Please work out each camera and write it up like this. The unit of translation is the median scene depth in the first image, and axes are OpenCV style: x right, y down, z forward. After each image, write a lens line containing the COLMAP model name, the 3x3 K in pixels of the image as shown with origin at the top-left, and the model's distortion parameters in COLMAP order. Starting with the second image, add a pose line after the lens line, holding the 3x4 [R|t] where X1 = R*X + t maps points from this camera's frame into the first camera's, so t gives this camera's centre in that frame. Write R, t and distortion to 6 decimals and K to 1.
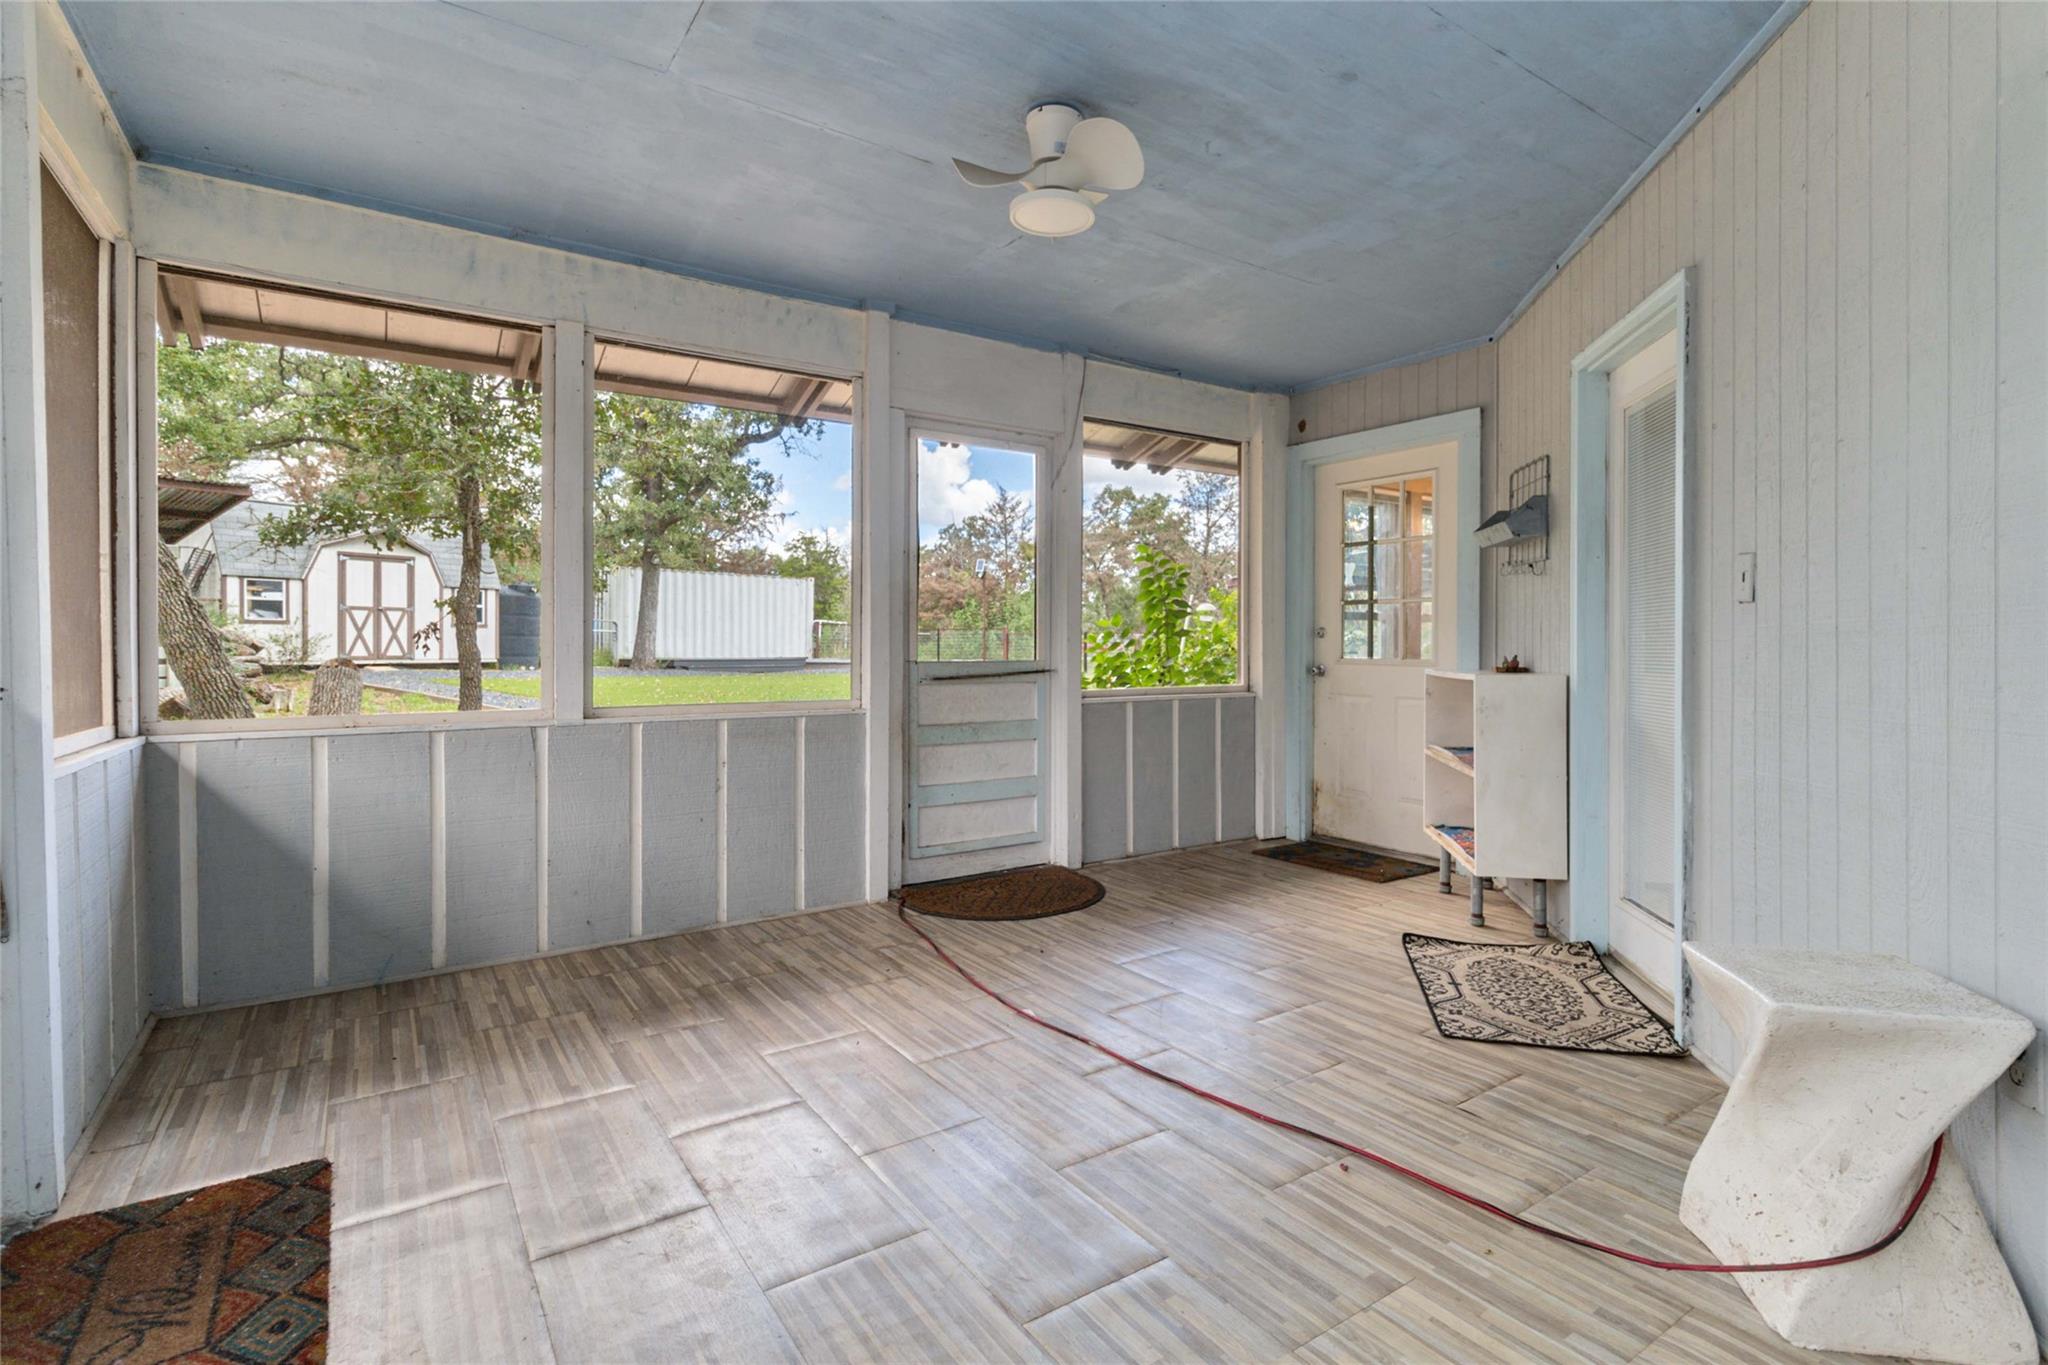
lens RADIAL K [[973.1, 0, 1033.0], [0, 973.1, 645.3], [0, 0, 1]] dist [0.001241, 0.000854]
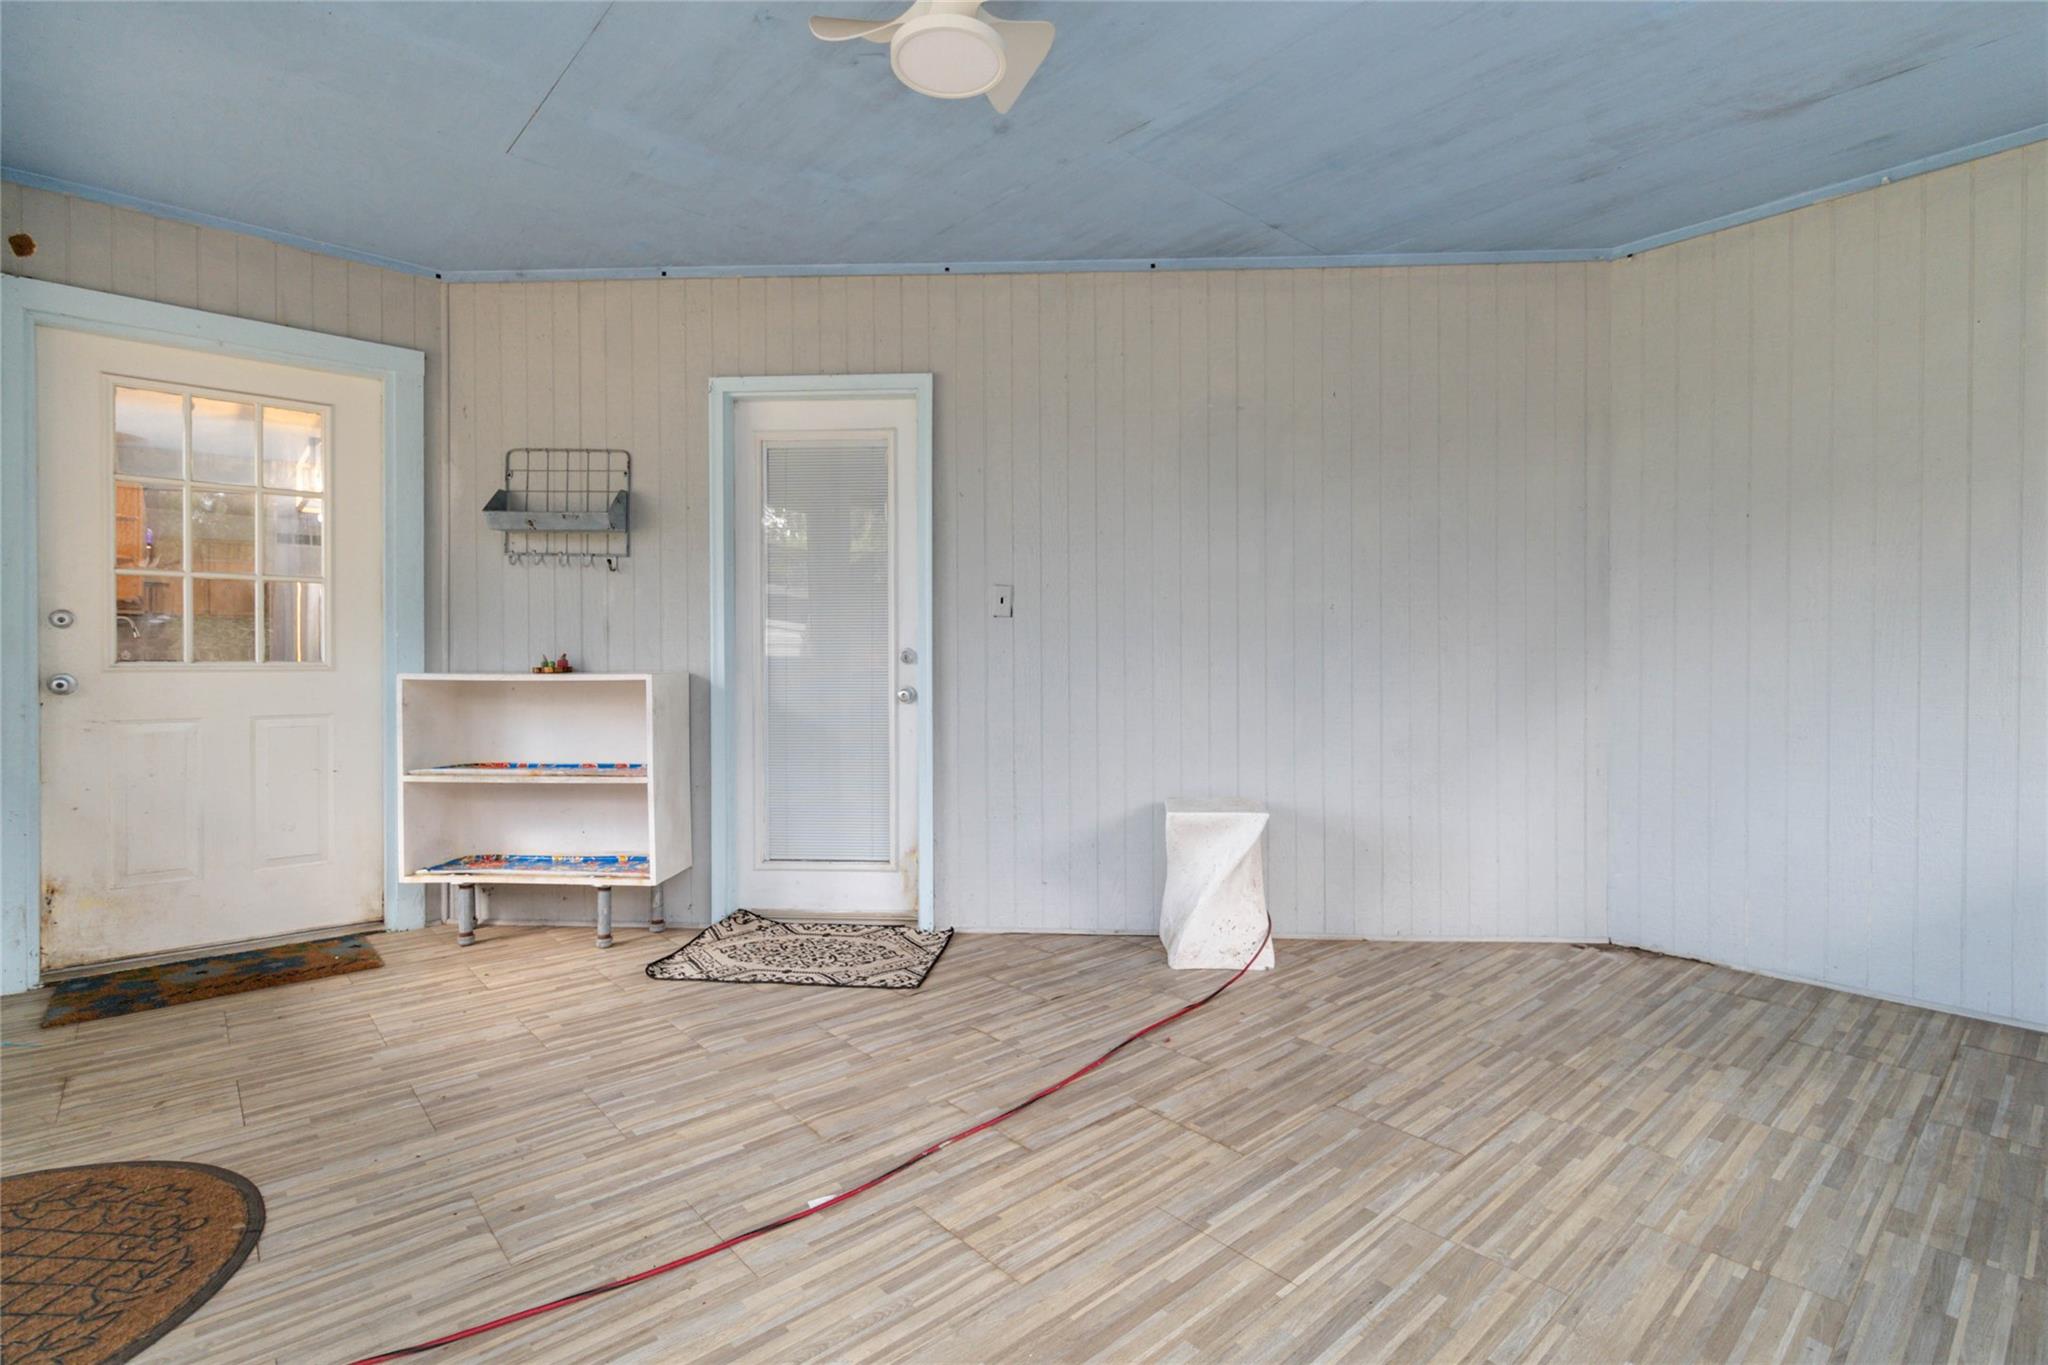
lens RADIAL K [[973.1, 0, 1033.0], [0, 973.1, 645.3], [0, 0, 1]] dist [0.001241, 0.000854]
pose [[-0.139528, 0.006755, 0.990195, -0.504003], [-0.002215, 0.999972, -0.007134, 0.008562], [-0.990216, -0.003189, -0.139510, 0.718712]]
